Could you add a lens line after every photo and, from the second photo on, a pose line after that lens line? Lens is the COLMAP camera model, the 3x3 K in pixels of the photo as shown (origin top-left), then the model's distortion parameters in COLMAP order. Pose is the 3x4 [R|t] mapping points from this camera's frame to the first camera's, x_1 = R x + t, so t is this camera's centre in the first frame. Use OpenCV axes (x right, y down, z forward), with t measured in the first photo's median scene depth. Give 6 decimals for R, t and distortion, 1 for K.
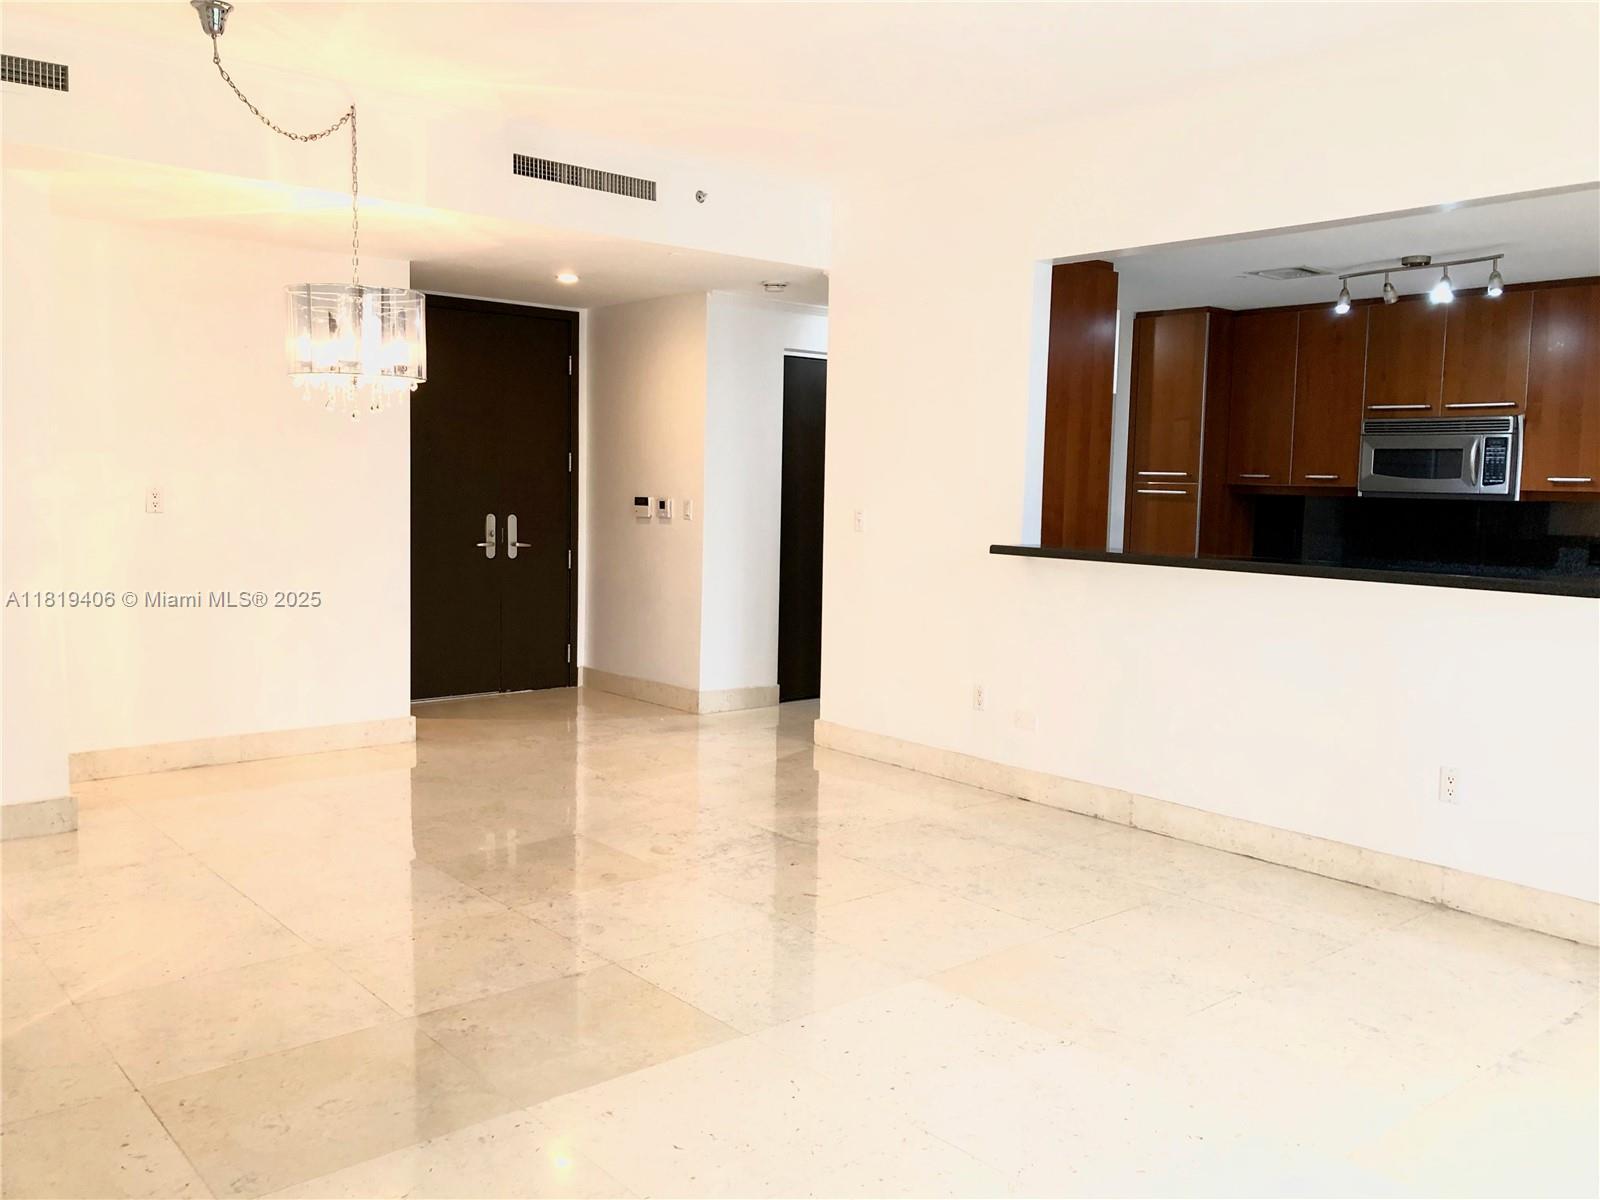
lens RADIAL K [[1324.3, 0, 802.4], [0, 1324.3, 605.5], [0, 0, 1]] dist [0.049034, -0.051679]
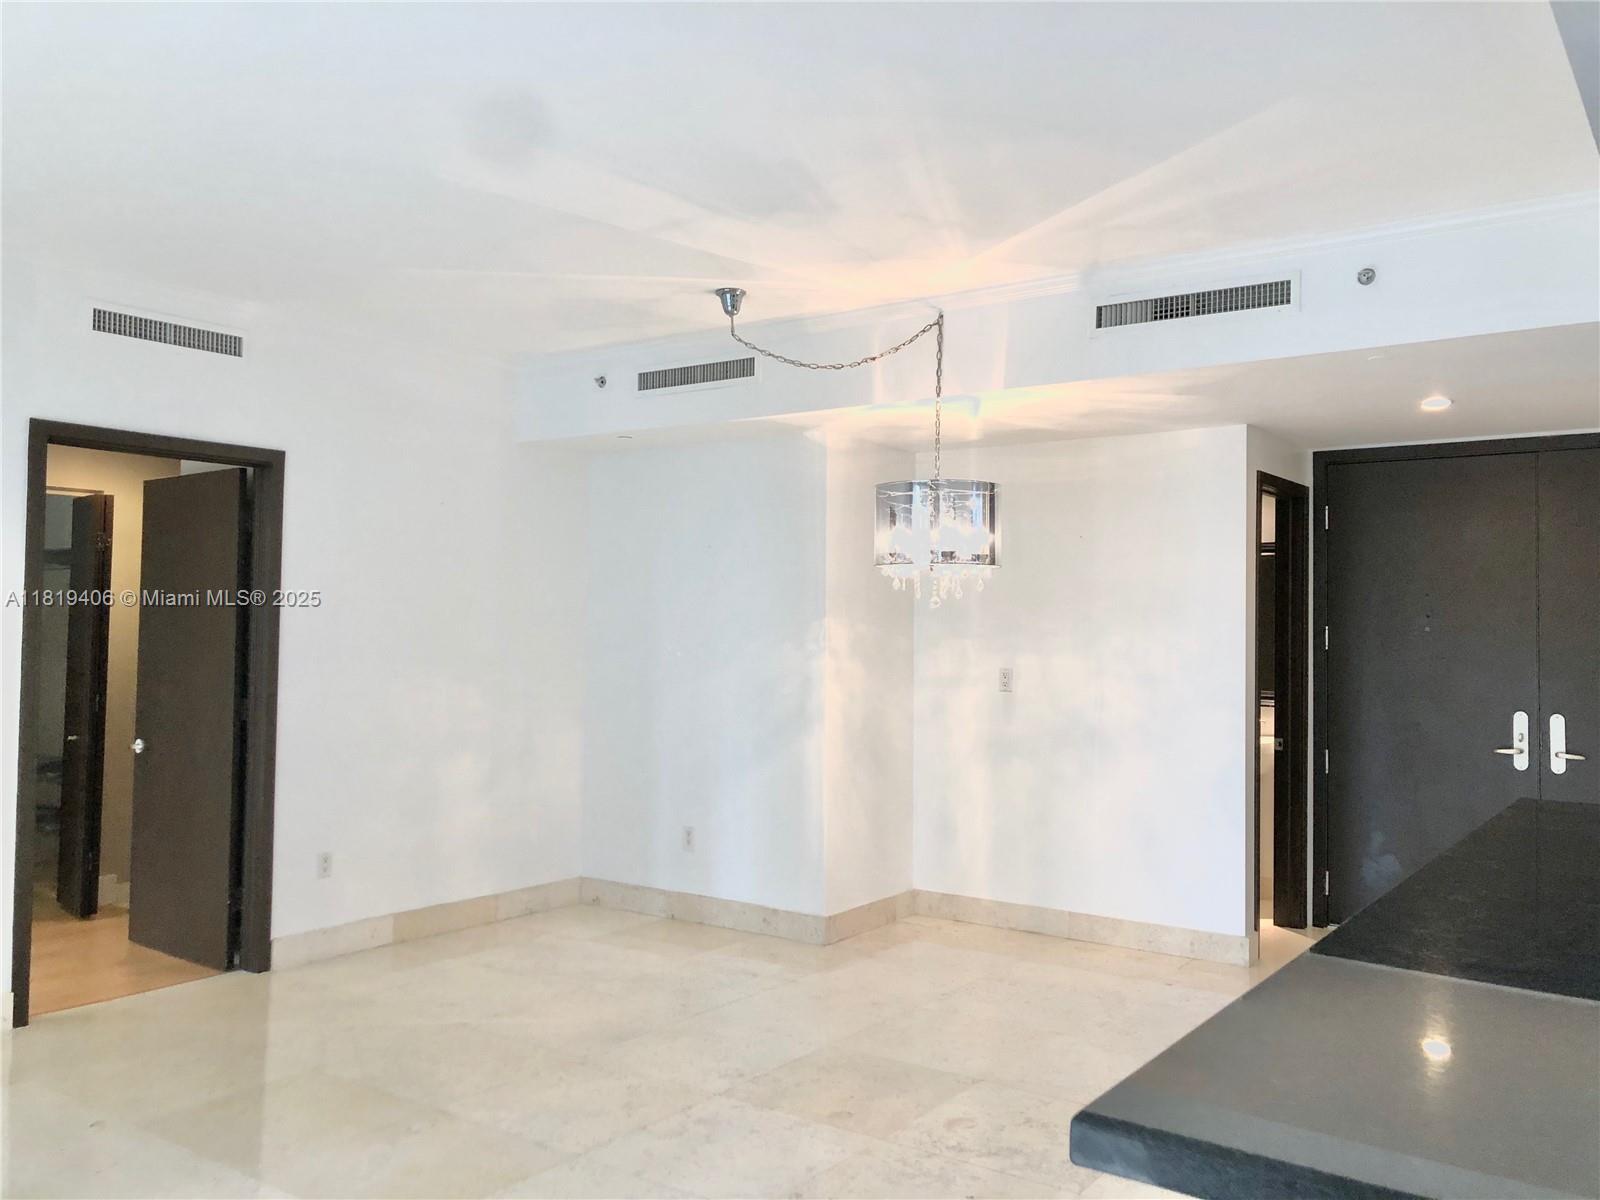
lens RADIAL K [[1324.3, 0, 798.0], [0, 1324.3, 587.5], [0, 0, 1]] dist [0.049034, -0.051679]
pose [[0.232777, -0.044064, -0.971531, 0.552041], [-0.100499, 0.992535, -0.069096, -0.060133], [0.967324, 0.113722, 0.226611, 0.562120]]
